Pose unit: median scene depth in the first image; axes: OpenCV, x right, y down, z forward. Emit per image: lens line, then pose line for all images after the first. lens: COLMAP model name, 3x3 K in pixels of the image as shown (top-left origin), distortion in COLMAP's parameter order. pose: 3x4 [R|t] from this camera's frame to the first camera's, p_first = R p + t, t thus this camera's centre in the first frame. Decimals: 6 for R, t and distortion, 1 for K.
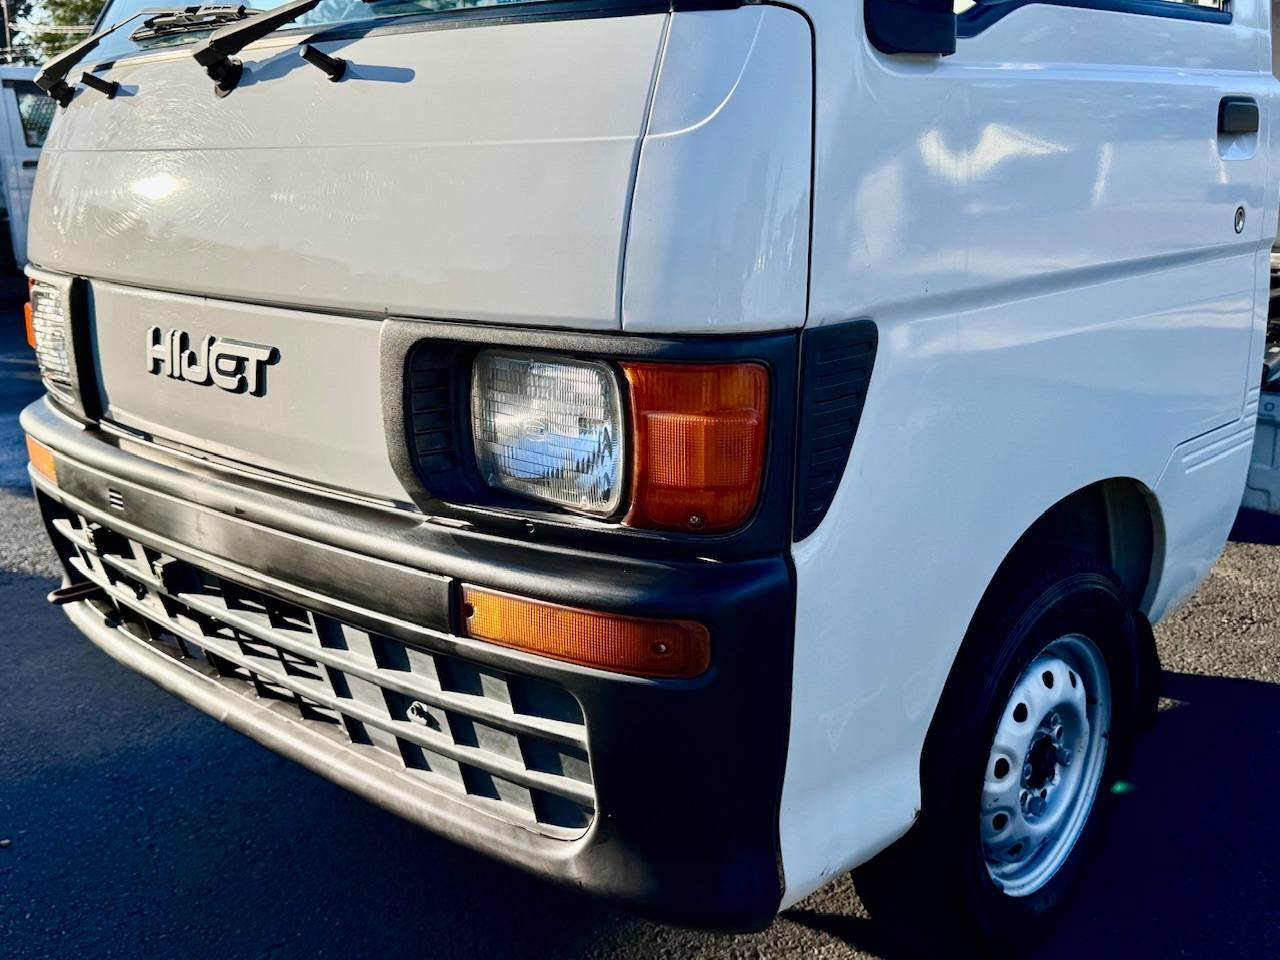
lens RADIAL K [[1275.4, 0, 643.5], [0, 1275.4, 486.9], [0, 0, 1]] dist [0.011563, 0.000000]
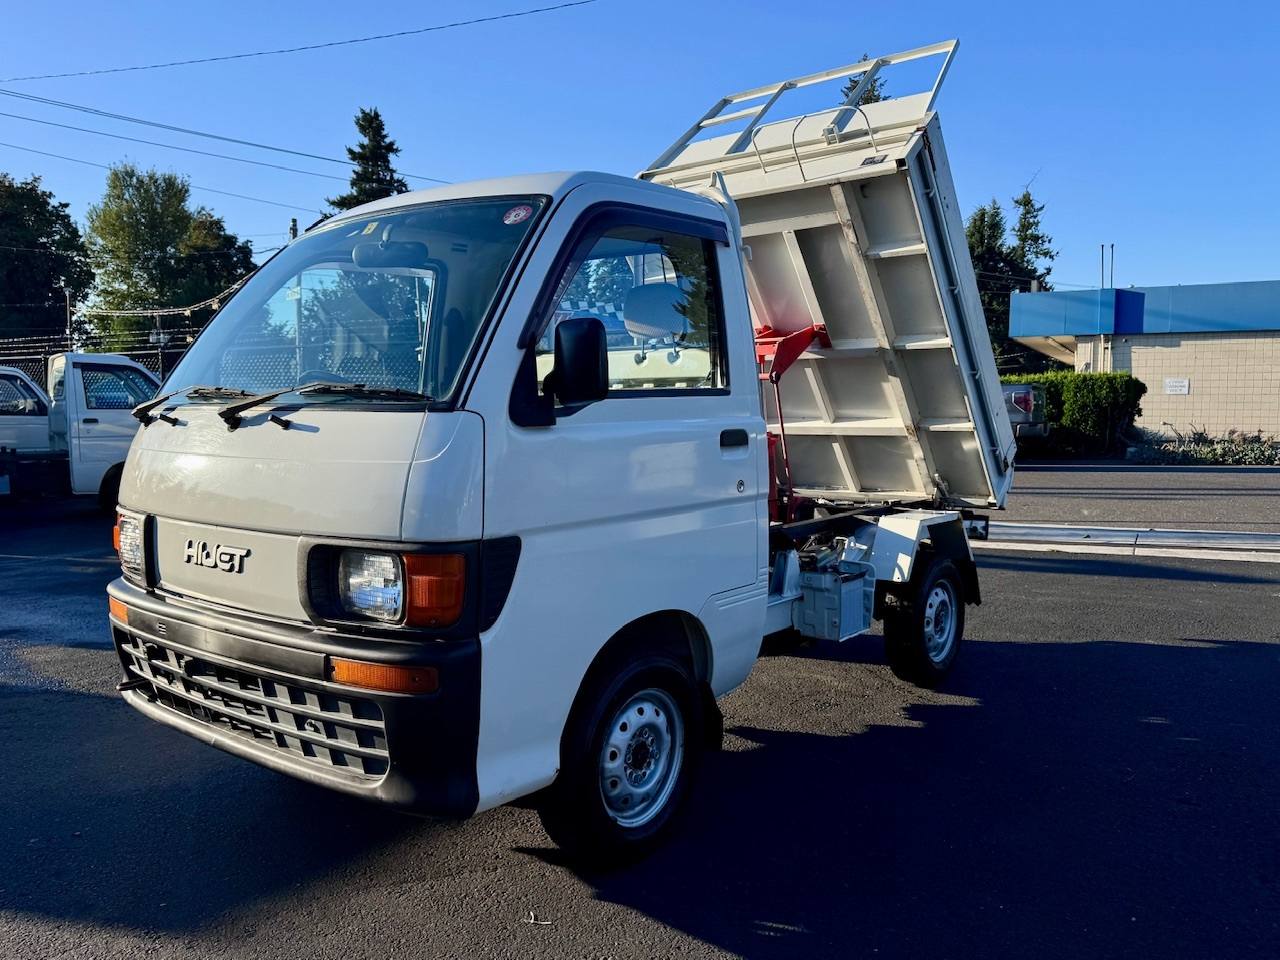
lens RADIAL K [[982.4, 0, 651.3], [0, 982.4, 479.1], [0, 0, 1]] dist [0.042383, -0.062086]
pose [[0.996014, -0.000262, 0.089193, 0.222225], [0.016131, 0.984034, -0.177247, 0.074928], [-0.087723, 0.177979, 0.980116, -0.662707]]
